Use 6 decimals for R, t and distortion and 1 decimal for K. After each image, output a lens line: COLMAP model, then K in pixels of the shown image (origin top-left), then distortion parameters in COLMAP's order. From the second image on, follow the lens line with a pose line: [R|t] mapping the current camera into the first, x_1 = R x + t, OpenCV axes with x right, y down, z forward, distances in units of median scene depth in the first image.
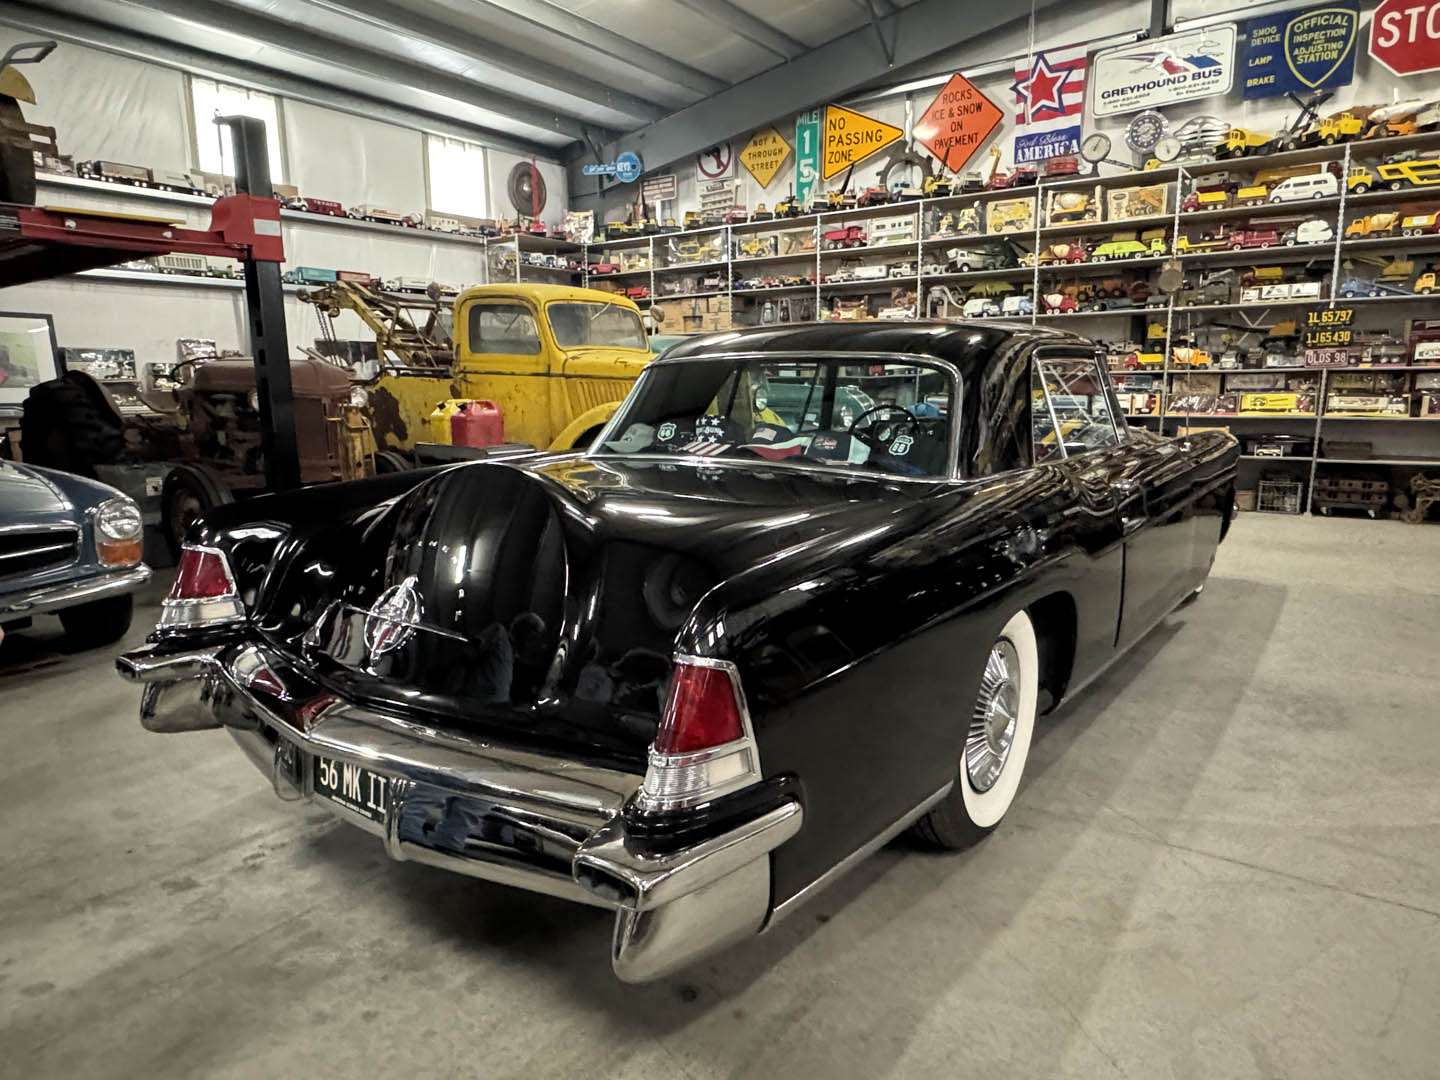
lens RADIAL K [[900.6, 0, 725.9], [0, 900.6, 536.5], [0, 0, 1]] dist [-0.002867, -0.001898]
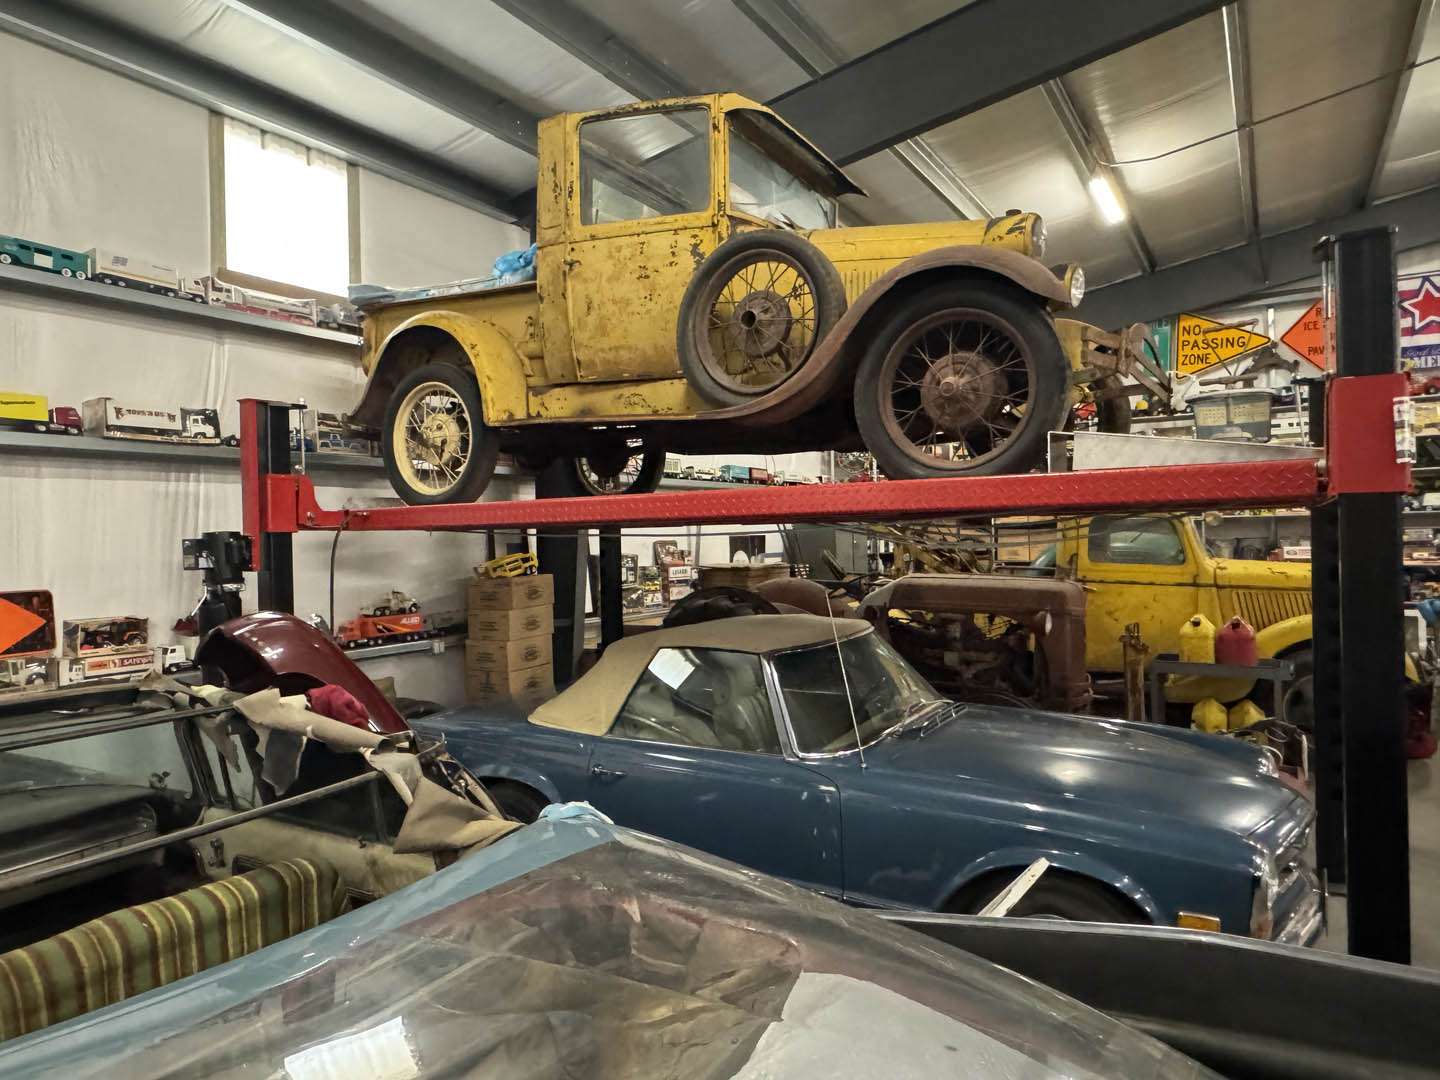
lens RADIAL K [[929.2, 0, 716.7], [0, 929.2, 542.8], [0, 0, 1]] dist [-0.002610, 0.004617]
pose [[0.996621, -0.012265, 0.081212, -0.612273], [0.025171, 0.986820, -0.159854, -0.053265], [-0.078181, 0.161358, 0.983794, -0.002437]]
